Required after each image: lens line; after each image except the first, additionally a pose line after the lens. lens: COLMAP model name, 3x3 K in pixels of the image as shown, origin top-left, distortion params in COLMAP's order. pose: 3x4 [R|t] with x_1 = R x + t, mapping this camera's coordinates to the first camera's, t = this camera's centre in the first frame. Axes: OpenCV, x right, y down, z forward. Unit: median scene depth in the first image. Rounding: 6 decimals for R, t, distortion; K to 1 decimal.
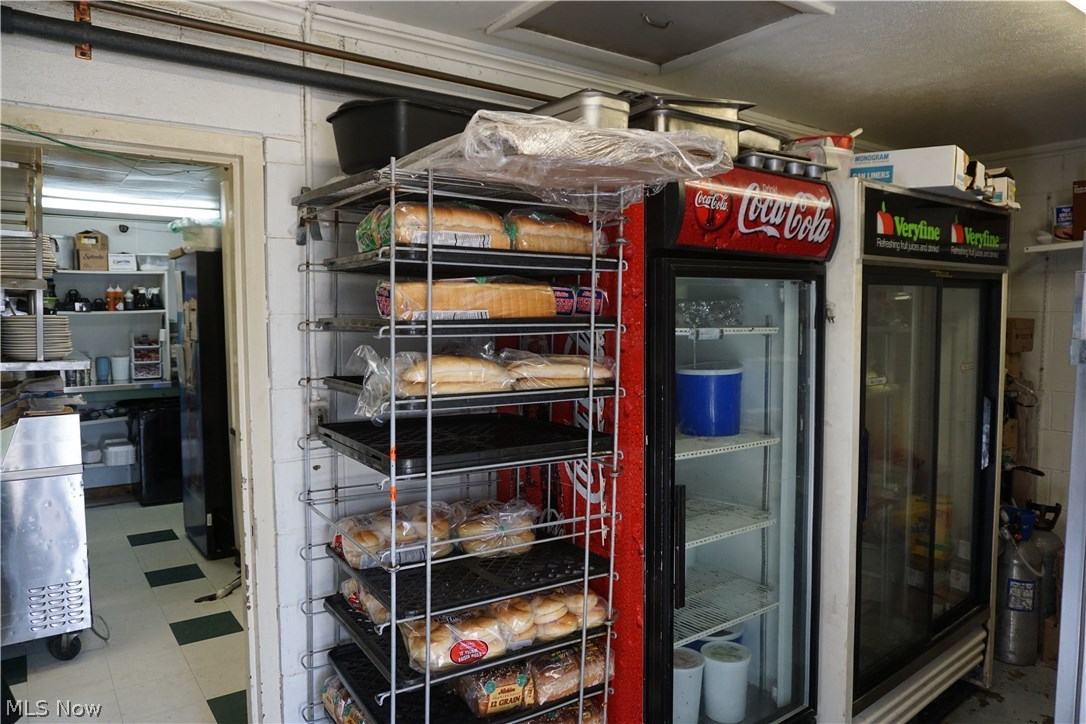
lens RADIAL K [[728.4, 0, 542.3], [0, 728.4, 368.8], [0, 0, 1]] dist [-0.053998, 0.031510]
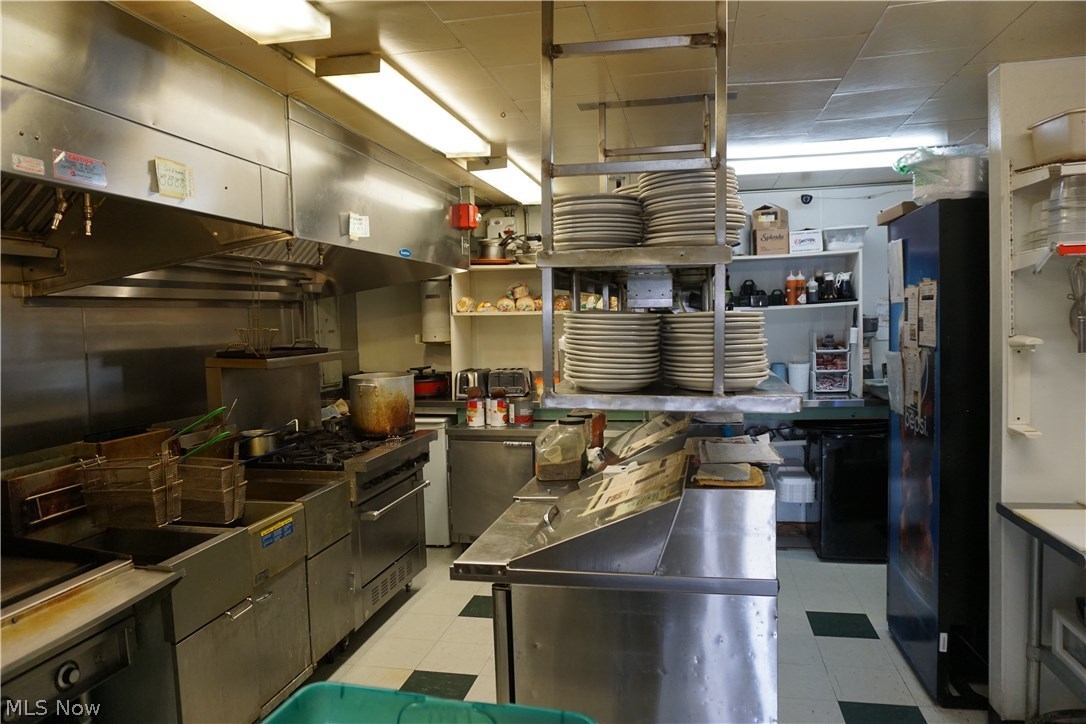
lens RADIAL K [[728.4, 0, 547.2], [0, 728.4, 363.0], [0, 0, 1]] dist [-0.053998, 0.031510]
pose [[0.674320, 0.023412, -0.738068, -0.195045], [-0.022785, 0.999681, 0.010894, -0.019816], [0.738088, 0.009471, 0.674638, 0.269936]]
